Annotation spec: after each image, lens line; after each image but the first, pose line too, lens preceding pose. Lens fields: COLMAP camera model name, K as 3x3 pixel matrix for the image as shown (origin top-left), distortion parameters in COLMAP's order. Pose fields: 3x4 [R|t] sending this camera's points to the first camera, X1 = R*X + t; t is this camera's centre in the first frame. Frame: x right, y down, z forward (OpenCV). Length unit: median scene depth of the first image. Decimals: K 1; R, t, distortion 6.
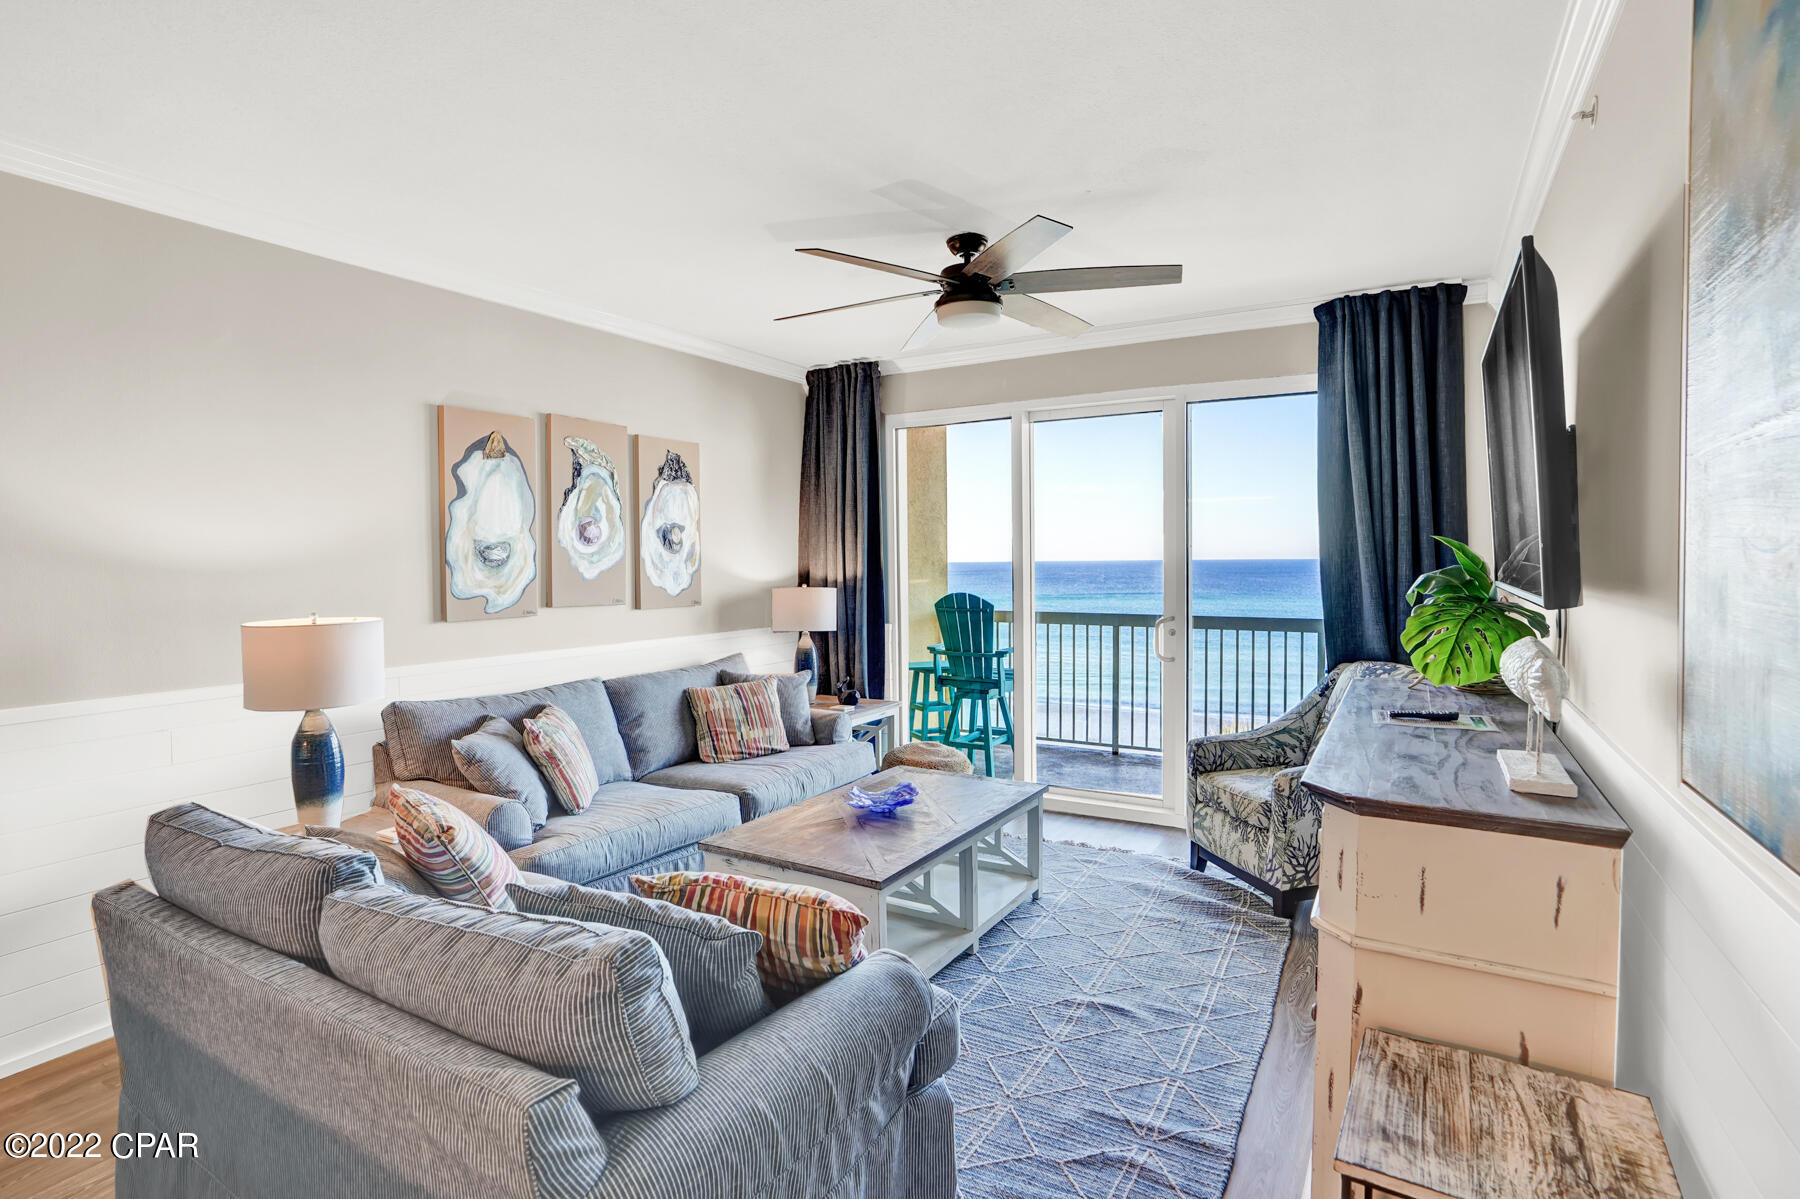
lens RADIAL K [[865.3, 0, 912.2], [0, 865.3, 589.5], [0, 0, 1]] dist [-0.034594, 0.016262]
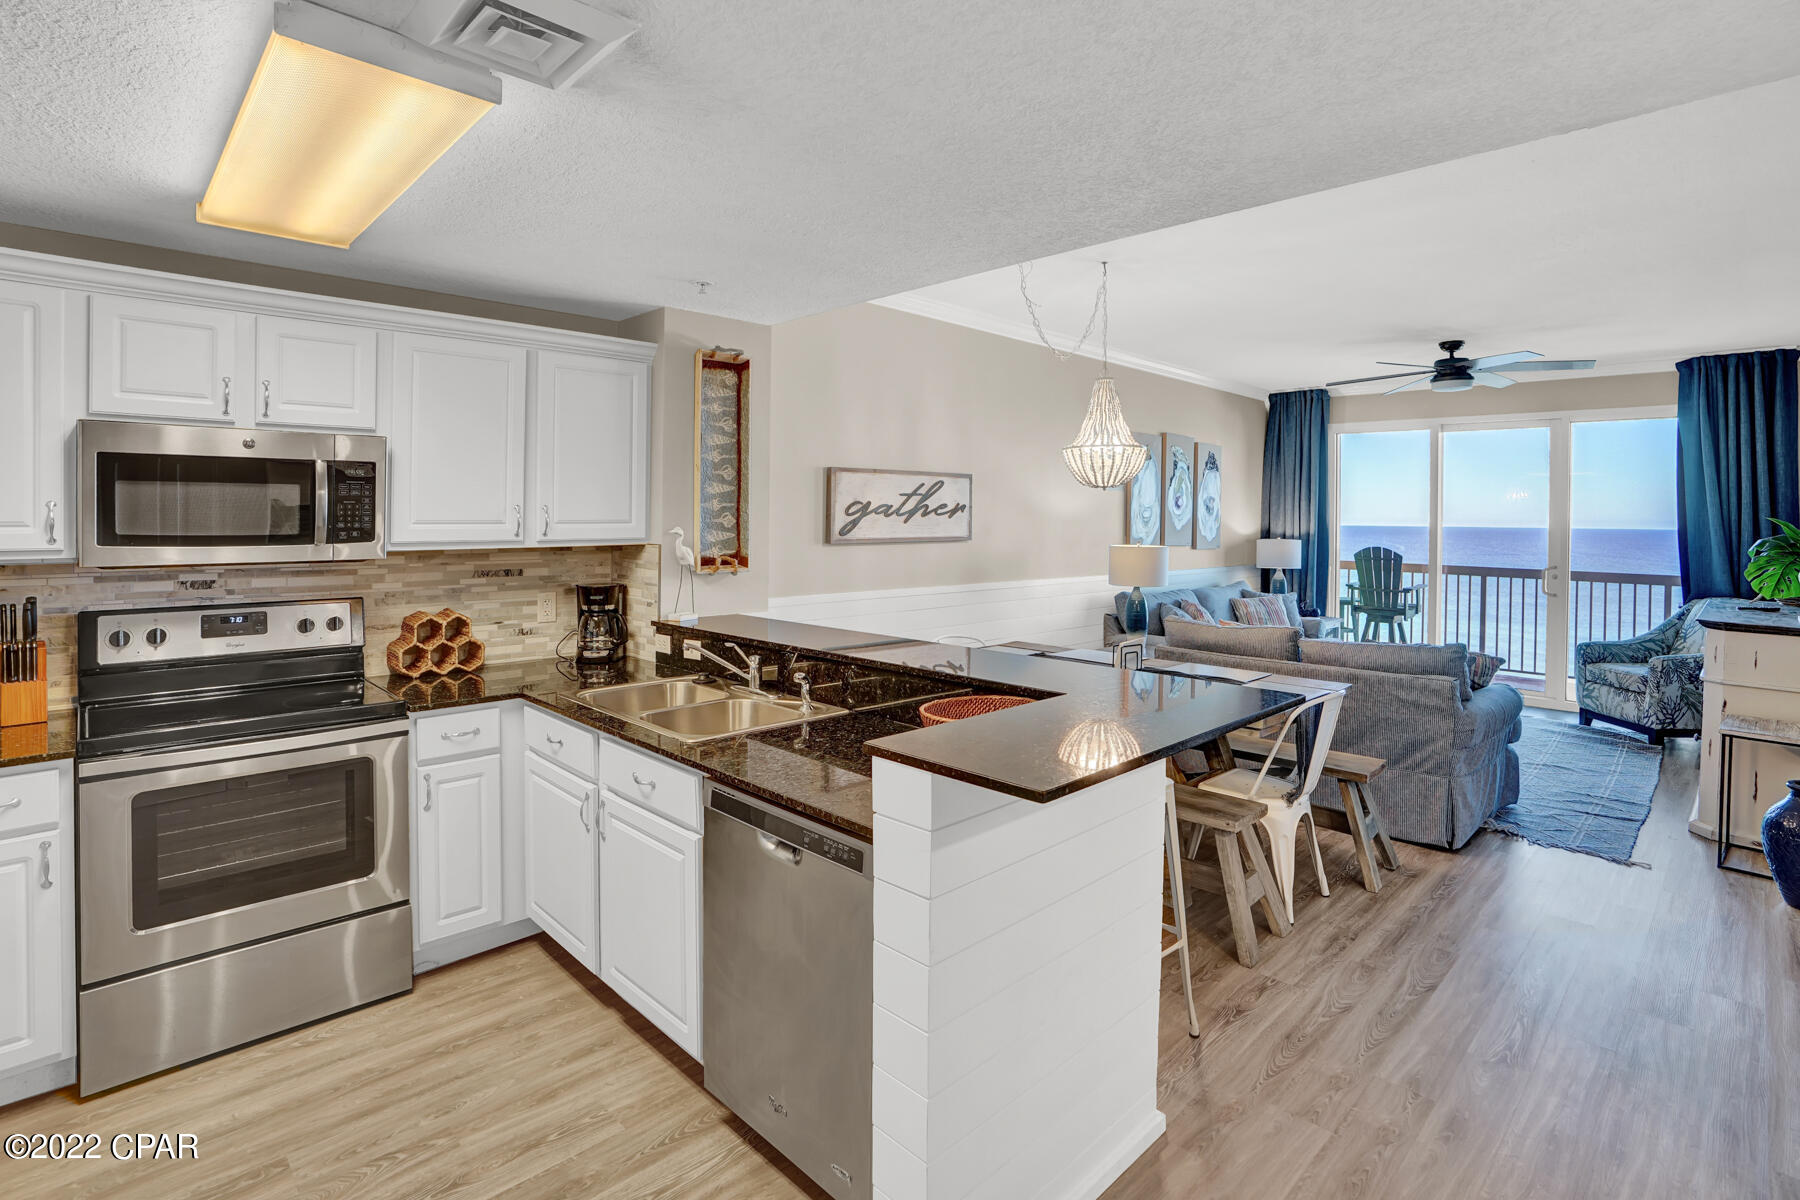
lens RADIAL K [[865.3, 0, 937.2], [0, 865.3, 528.2], [0, 0, 1]] dist [-0.034594, 0.016262]
pose [[0.971389, 0.025643, -0.236105, -0.426895], [-0.031421, 0.999291, -0.020738, 0.034469], [0.235406, 0.027564, 0.971506, -0.738796]]
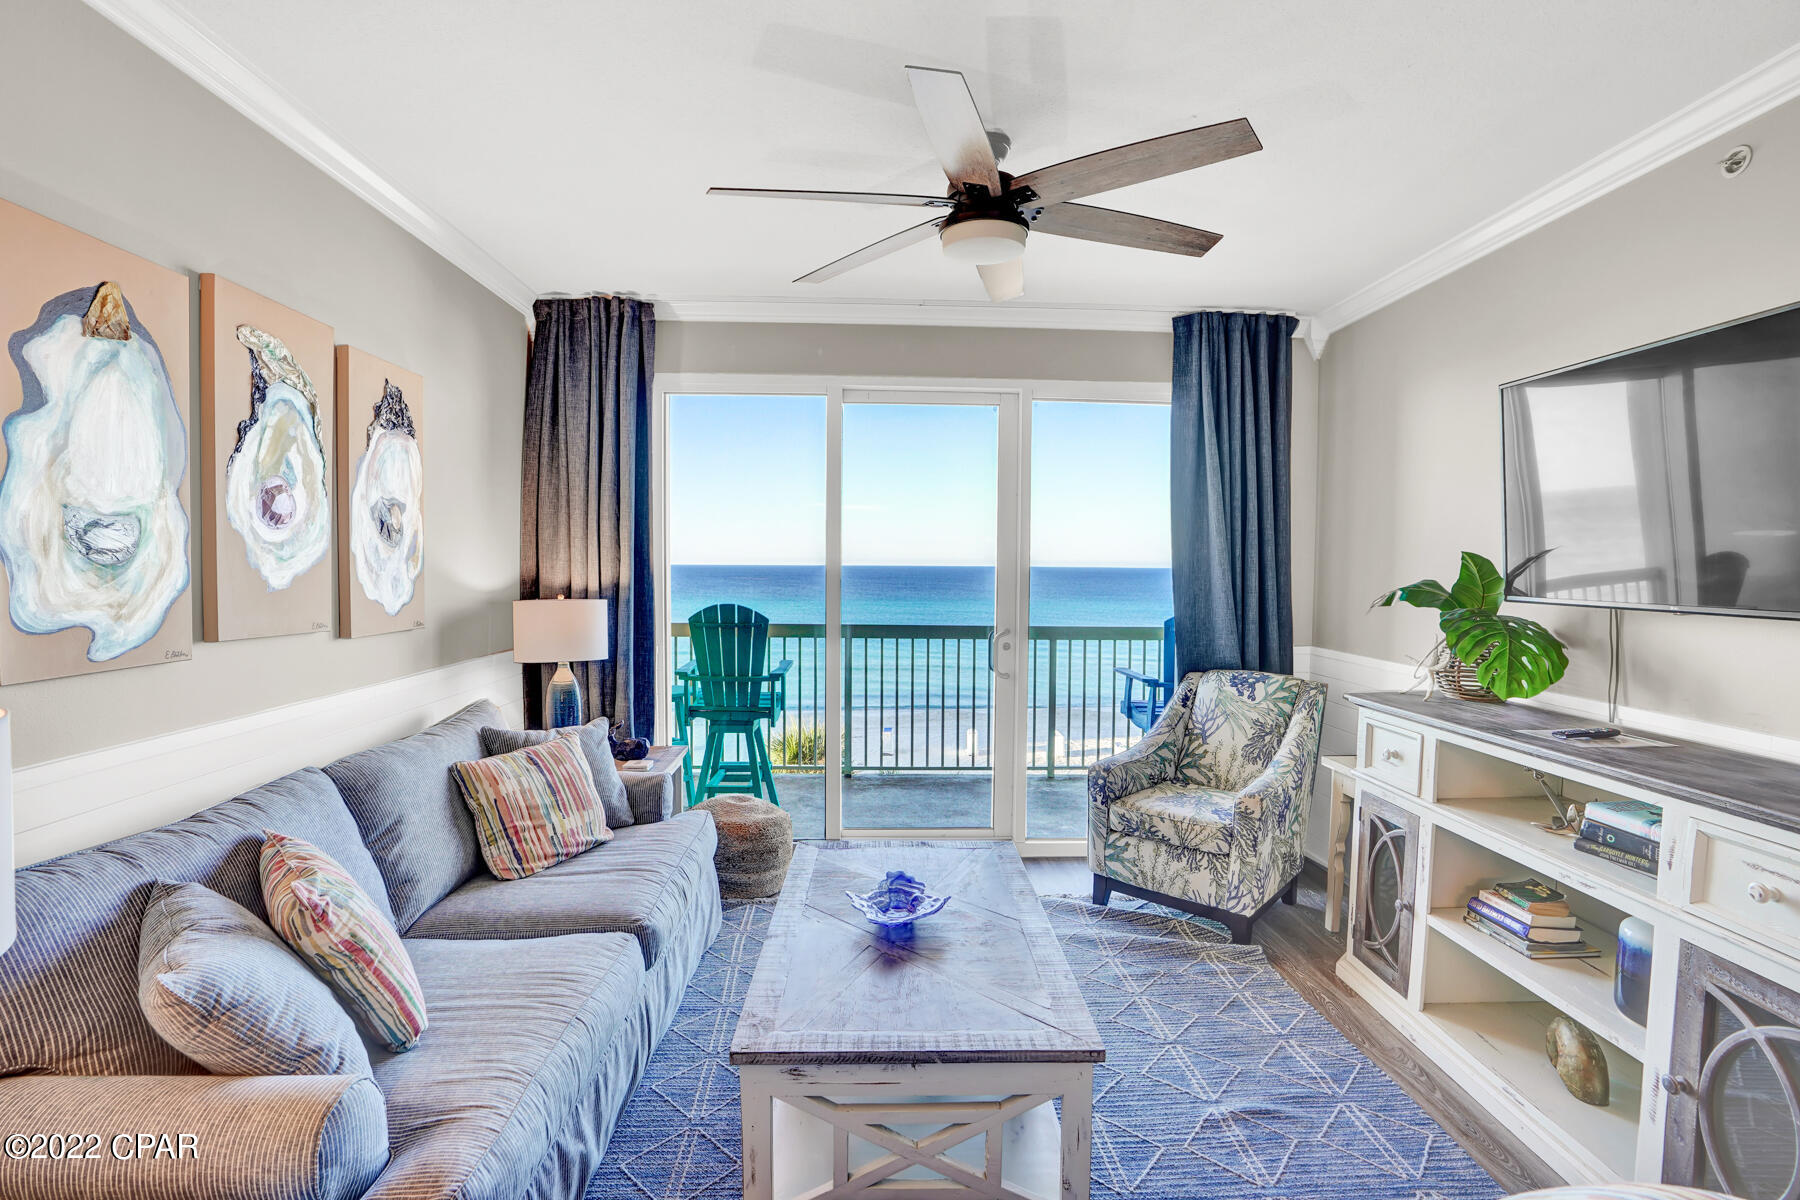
lens RADIAL K [[865.3, 0, 901.5], [0, 865.3, 583.0], [0, 0, 1]] dist [-0.034594, 0.016262]
pose [[0.848905, 0.003928, 0.528530, -0.318085], [0.003296, 0.999914, -0.012724, -0.006877], [-0.528535, 0.012543, 0.848819, 0.310931]]
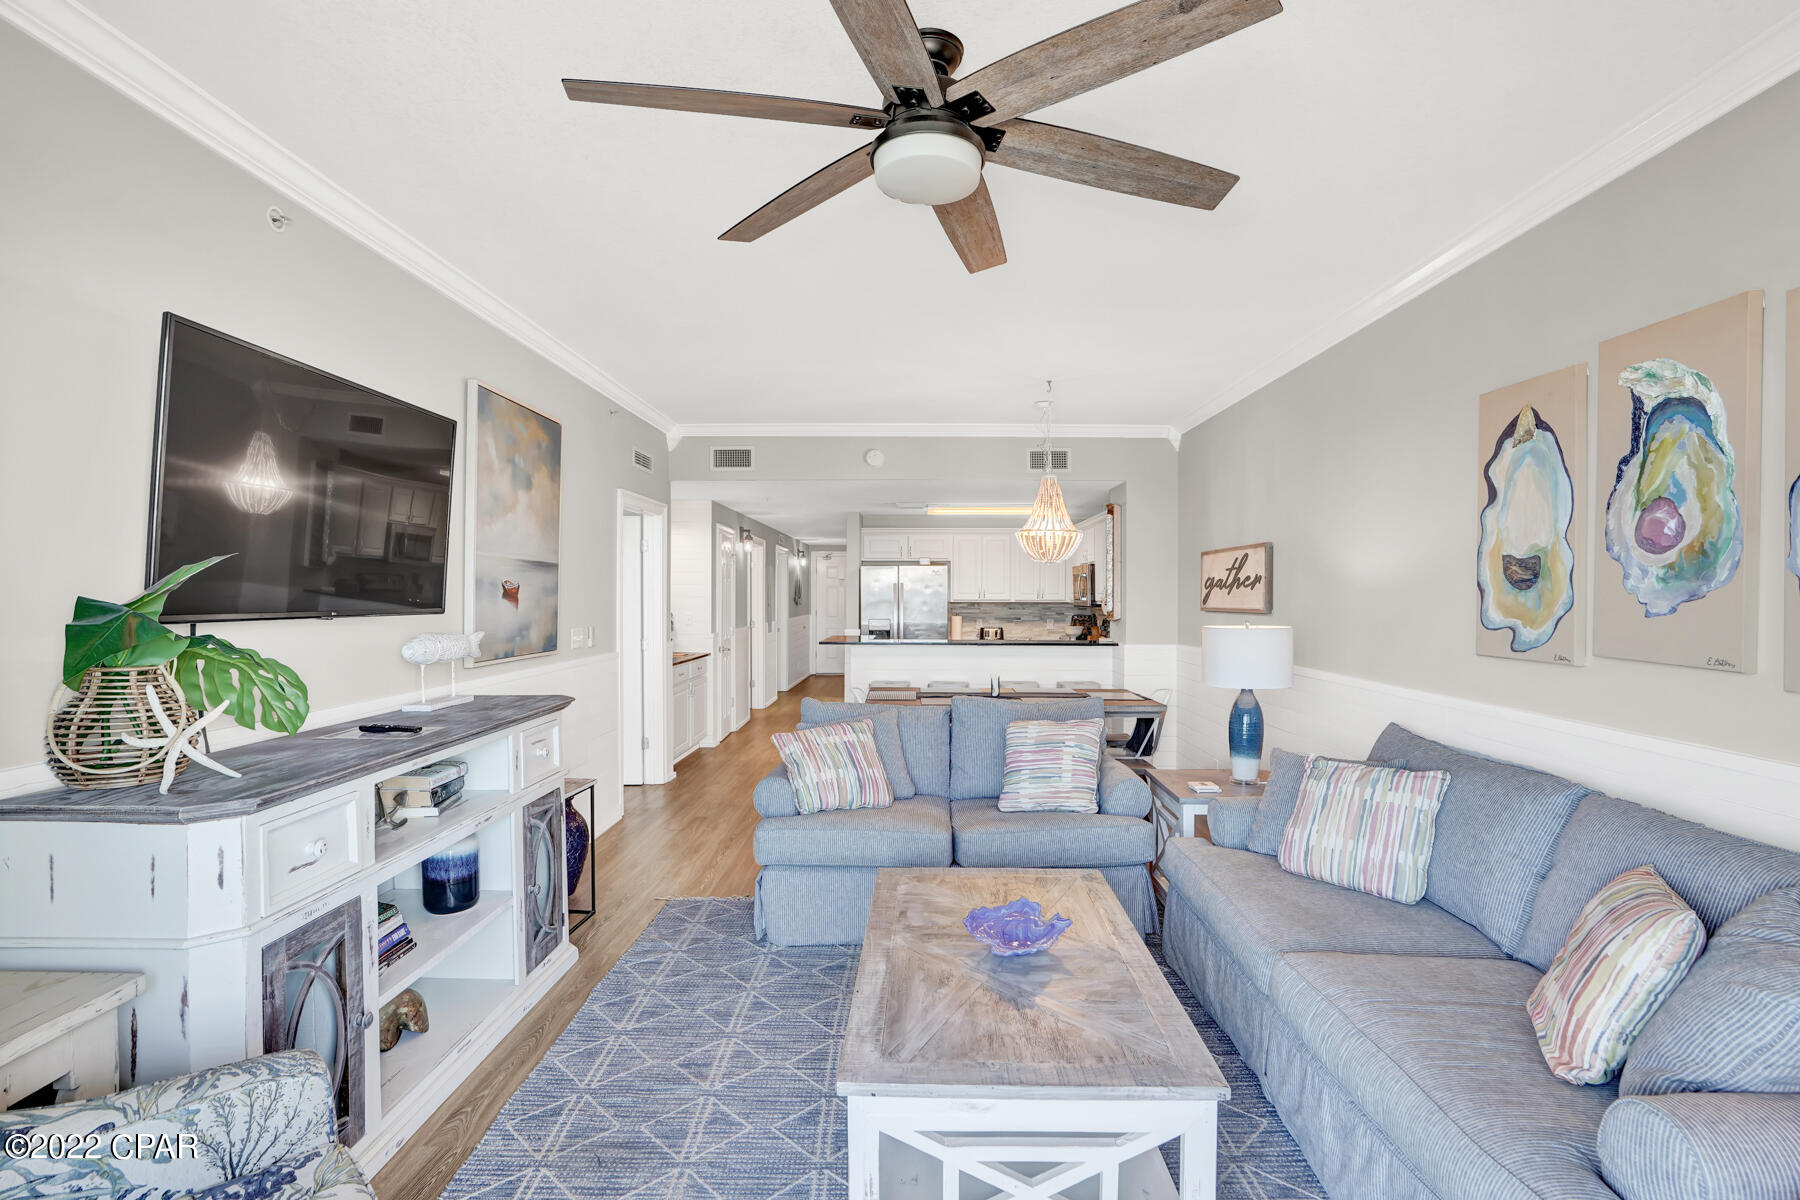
lens RADIAL K [[865.3, 0, 909.0], [0, 865.3, 594.1], [0, 0, 1]] dist [-0.034594, 0.016262]
pose [[-0.873663, 0.009031, -0.486447, 0.296610], [-0.012019, 0.999122, 0.040135, -0.040187], [0.486383, 0.040912, -0.872788, 1.221366]]
